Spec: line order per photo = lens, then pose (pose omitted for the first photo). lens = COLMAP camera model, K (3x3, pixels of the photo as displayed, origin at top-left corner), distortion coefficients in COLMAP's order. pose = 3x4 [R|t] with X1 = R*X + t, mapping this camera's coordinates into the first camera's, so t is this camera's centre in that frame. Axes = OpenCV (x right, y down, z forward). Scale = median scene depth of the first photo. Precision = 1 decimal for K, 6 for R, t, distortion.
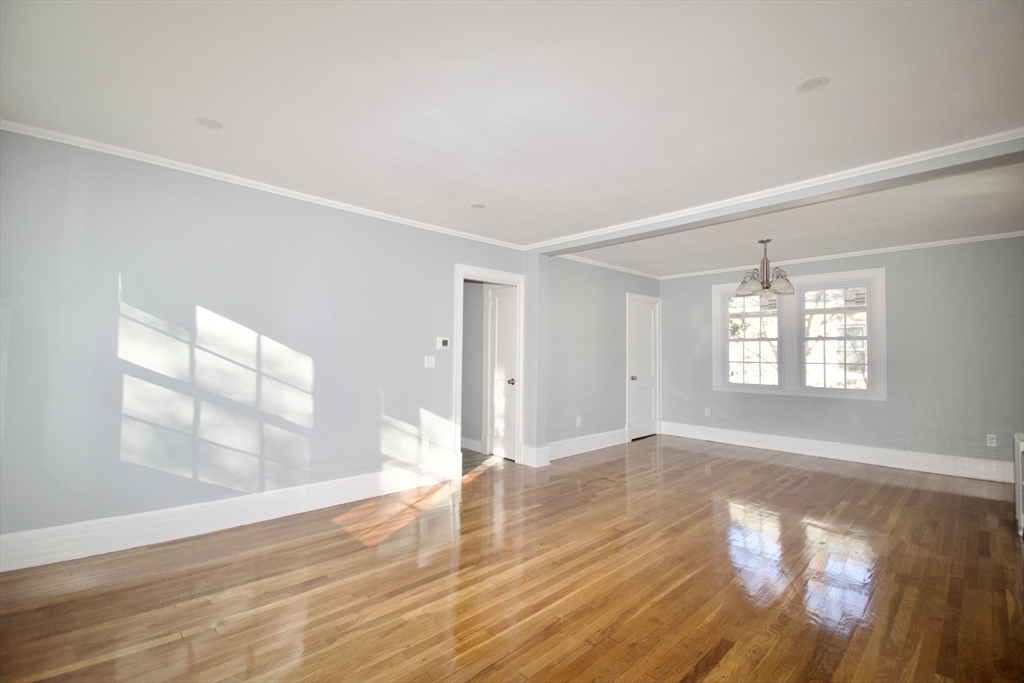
lens RADIAL K [[458.2, 0, 520.2], [0, 458.2, 341.6], [0, 0, 1]] dist [0.023249, -0.026271]
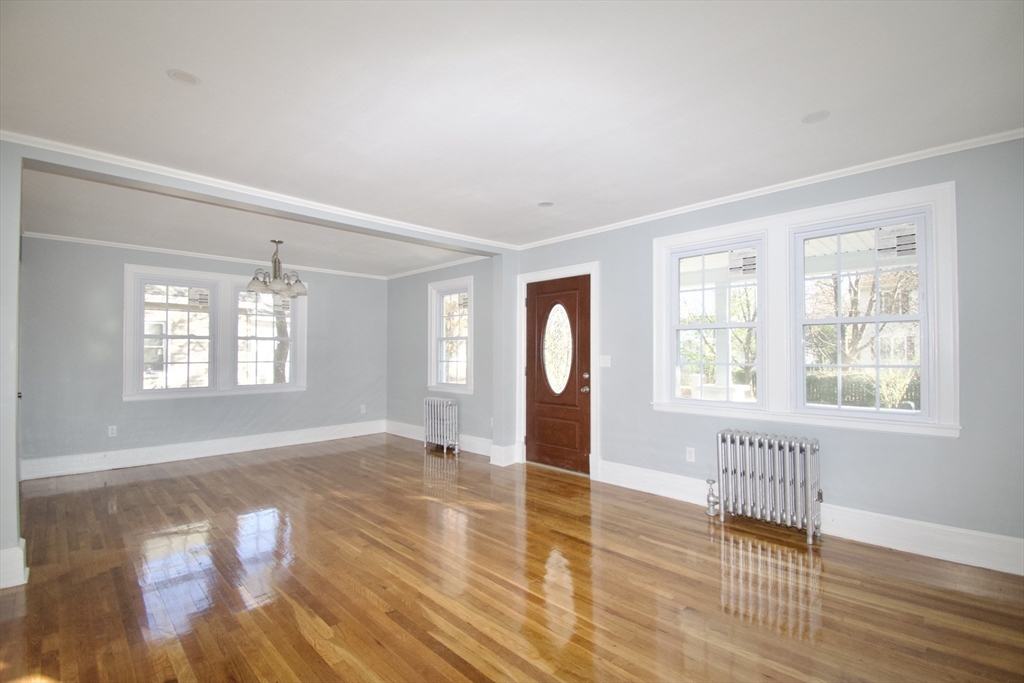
lens RADIAL K [[458.5, 0, 520.7], [0, 458.5, 354.2], [0, 0, 1]] dist [0.012172, -0.025696]
pose [[-0.042264, -0.009282, 0.999063, -0.425806], [-0.024490, 0.999666, 0.008251, 0.005923], [-0.998806, -0.024118, -0.042477, 0.437206]]
